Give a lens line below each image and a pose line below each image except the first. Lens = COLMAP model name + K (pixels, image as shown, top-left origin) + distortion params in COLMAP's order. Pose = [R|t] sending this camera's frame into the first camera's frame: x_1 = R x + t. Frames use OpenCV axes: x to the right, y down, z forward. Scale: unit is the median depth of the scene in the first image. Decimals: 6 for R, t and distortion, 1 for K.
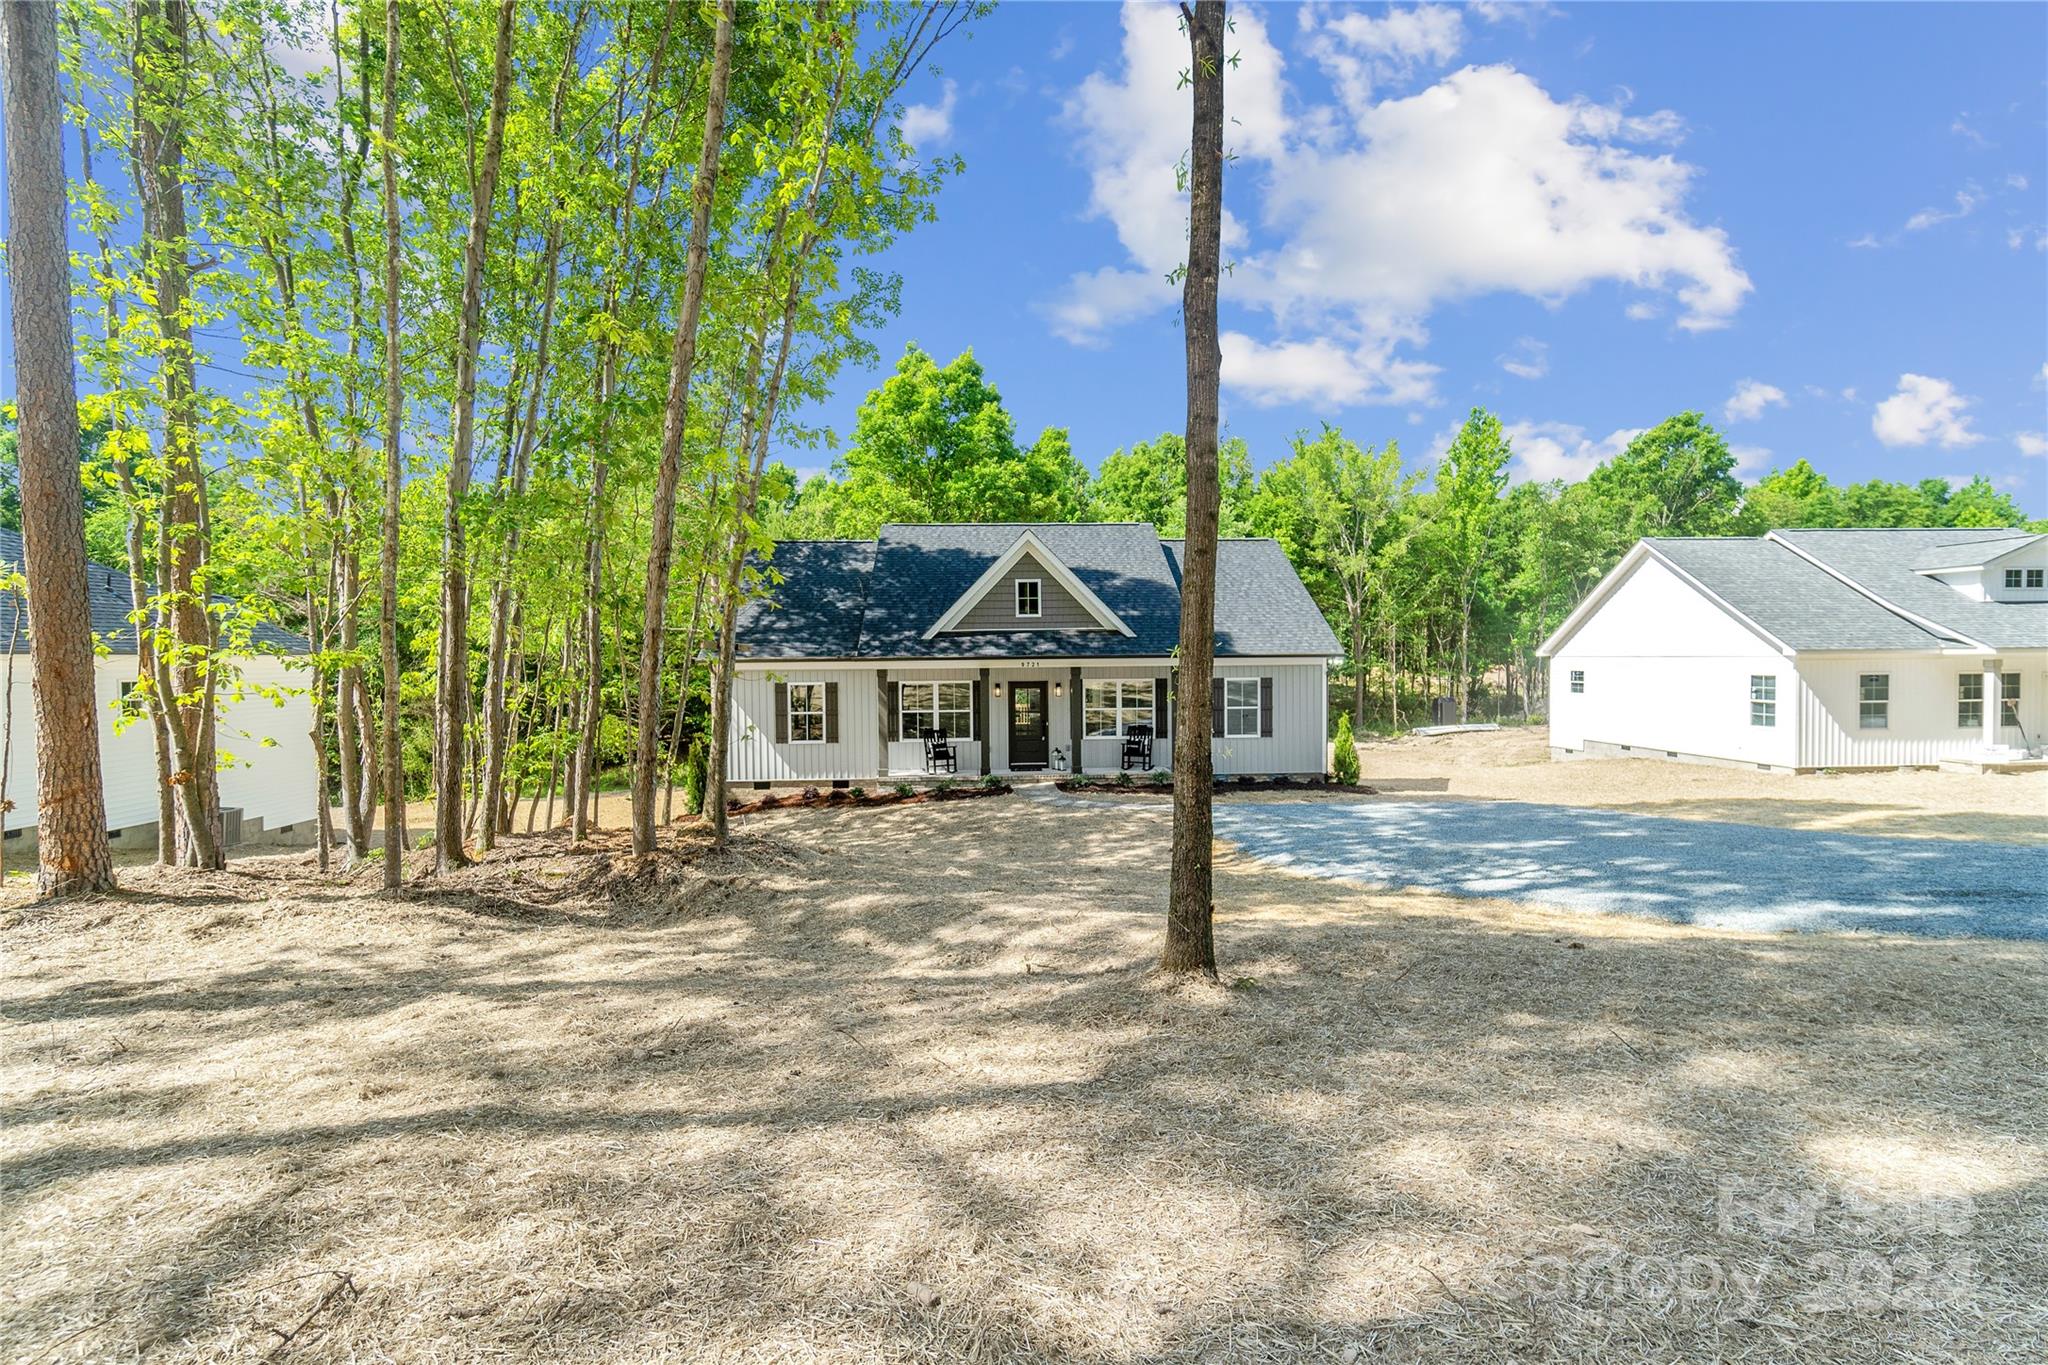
lens RADIAL K [[841.1, 0, 991.2], [0, 841.1, 679.6], [0, 0, 1]] dist [0.000109, -0.000060]
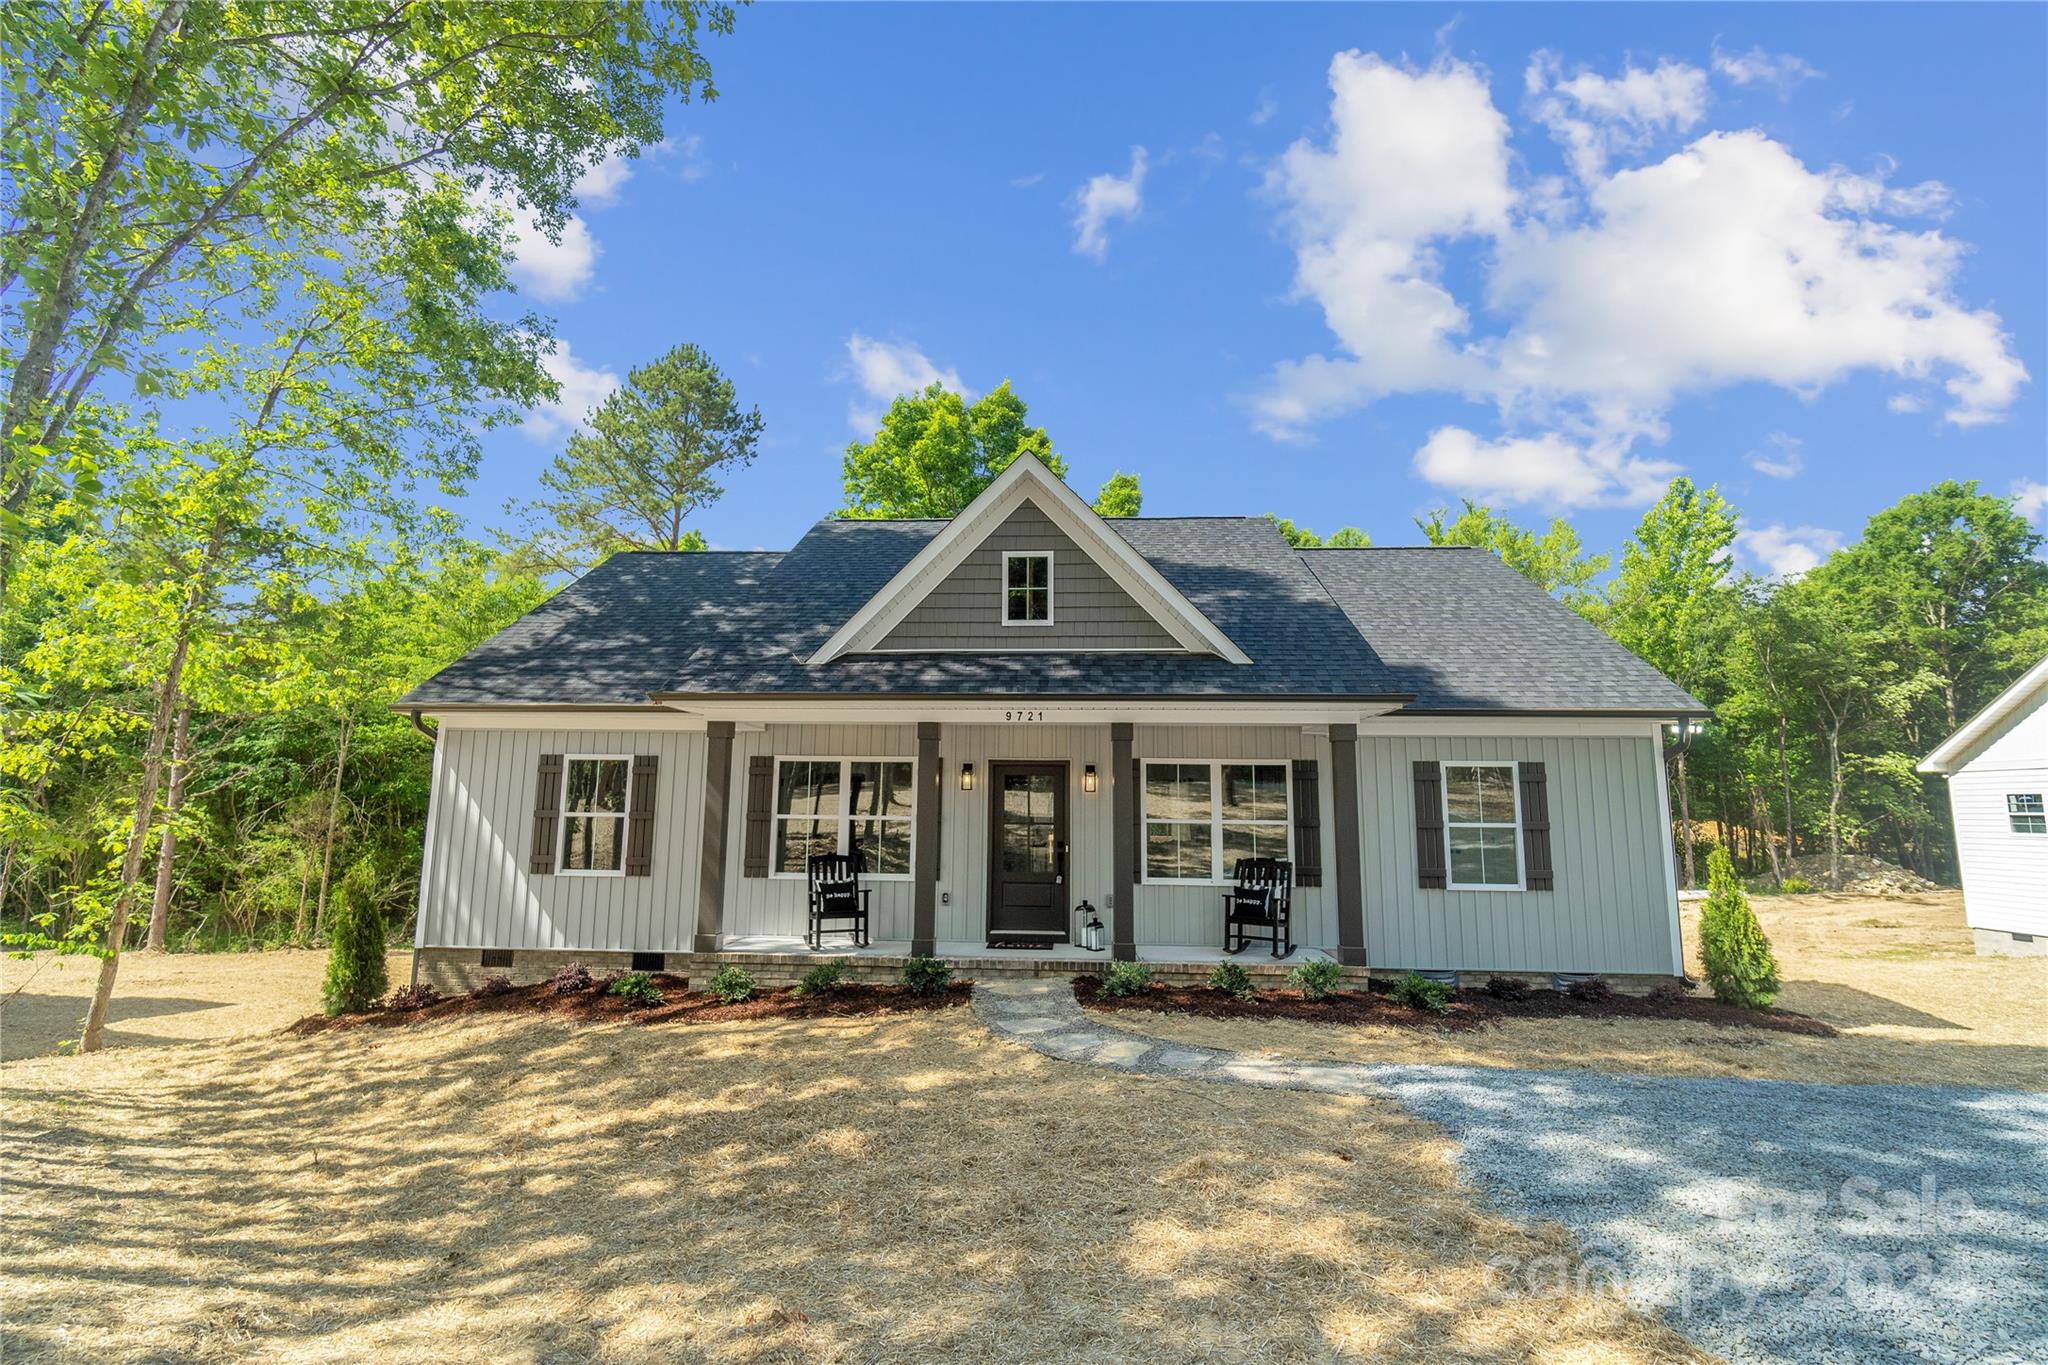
lens RADIAL K [[872.7, 0, 1002.5], [0, 872.7, 678.2], [0, 0, 1]] dist [-0.001432, -0.000298]
pose [[0.996686, 0.012040, -0.080455, 0.069968], [-0.025577, 0.985213, -0.169414, 0.042487], [0.077225, 0.170911, 0.982255, 0.491134]]
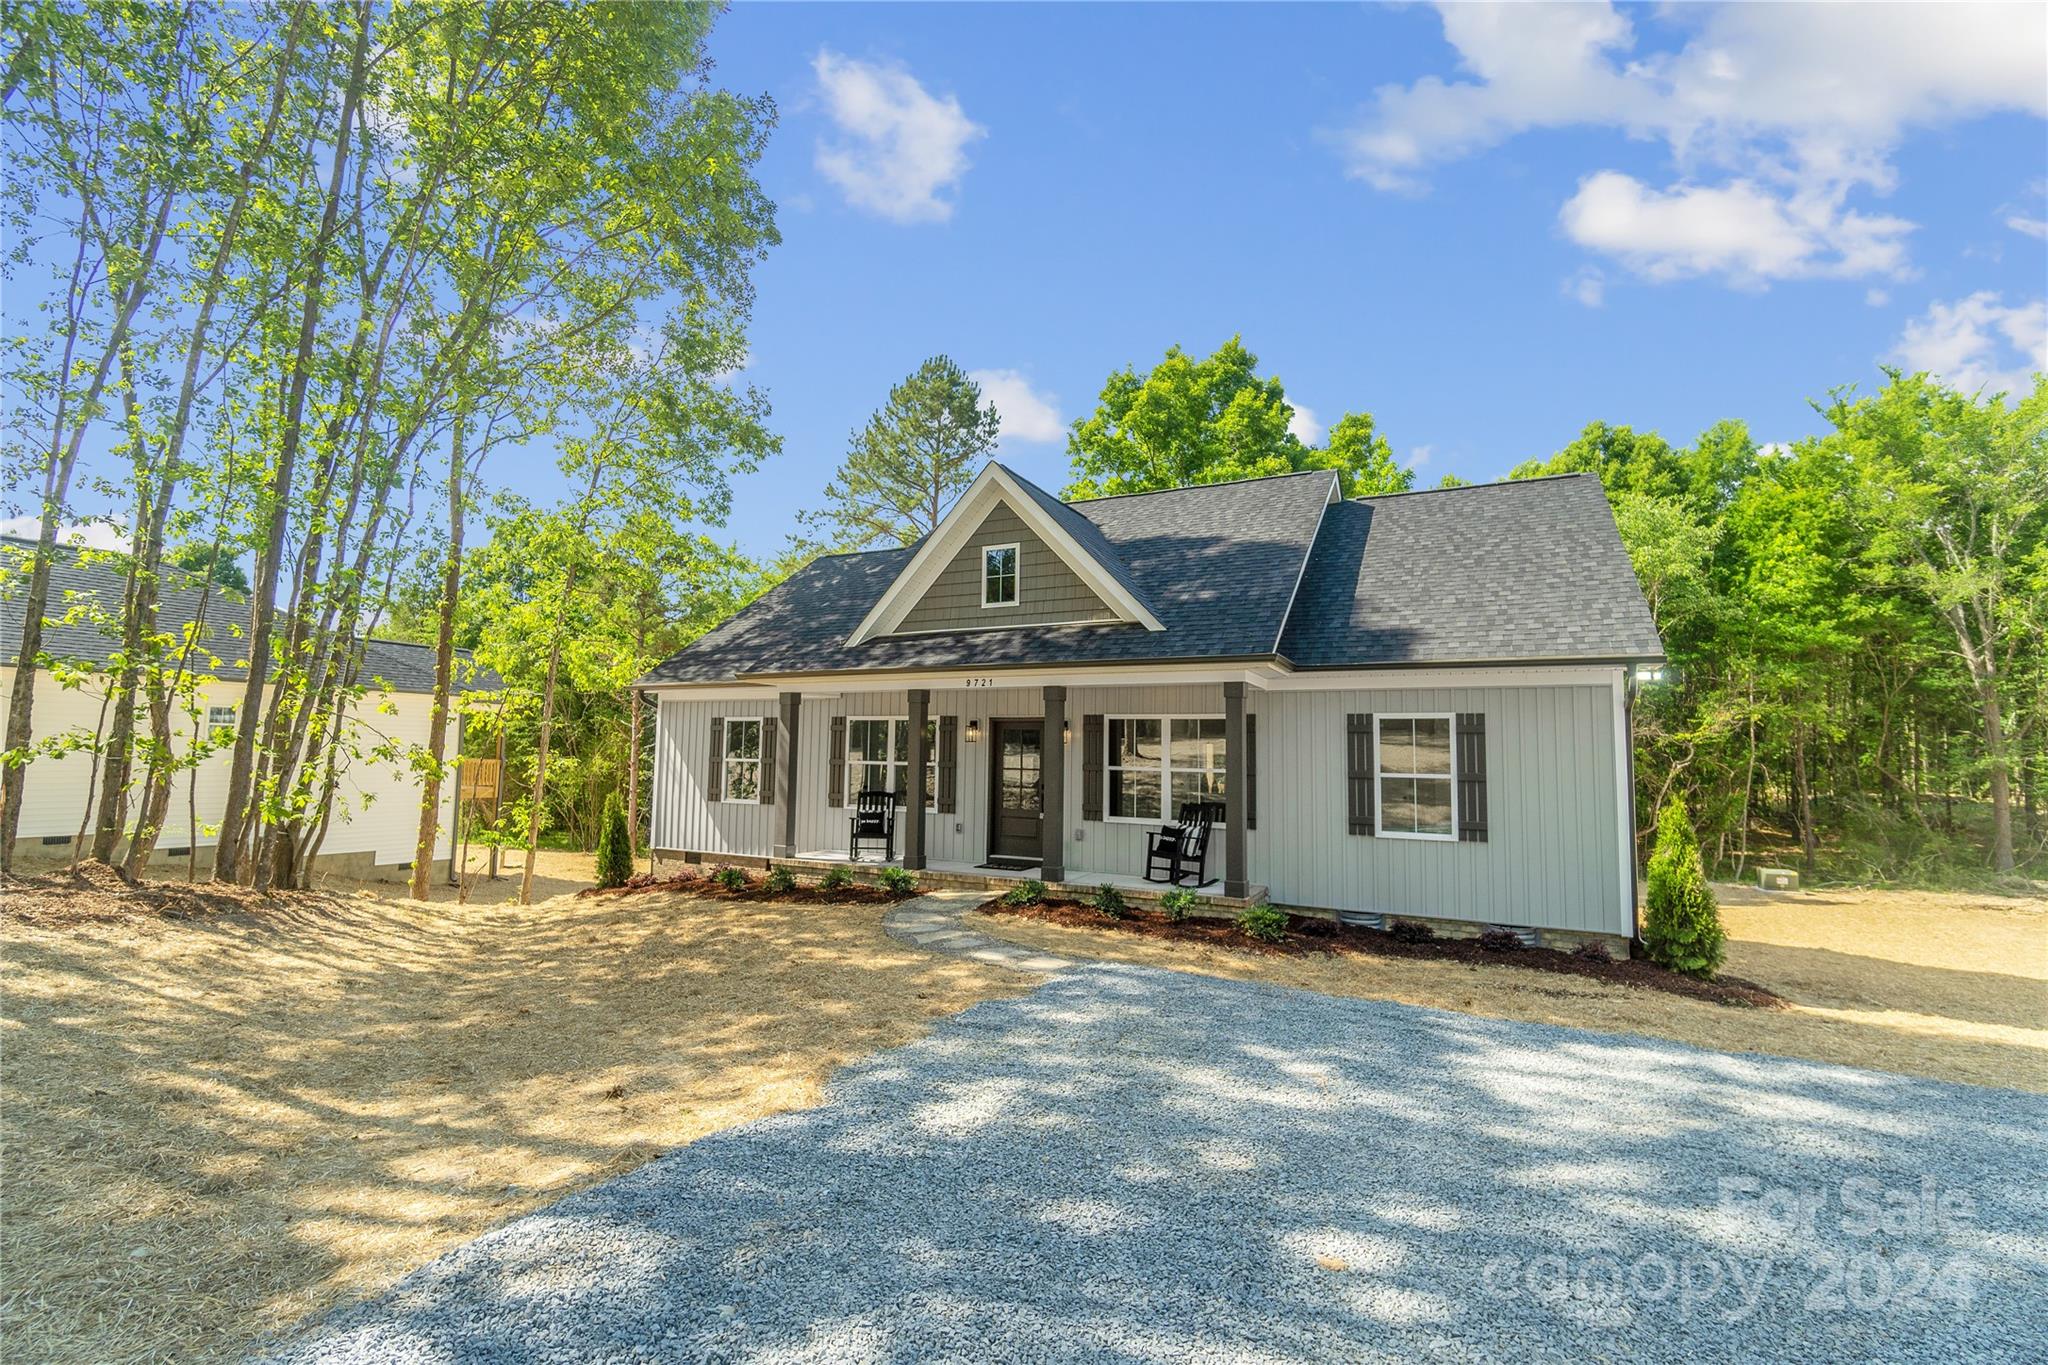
lens RADIAL K [[872.7, 0, 1002.5], [0, 872.7, 678.2], [0, 0, 1]] dist [-0.001432, -0.000298]
pose [[0.883155, -0.013833, -0.468877, 0.328629], [-0.040863, 0.993497, -0.106277, 0.041163], [0.467298, 0.113019, 0.876846, 0.453081]]
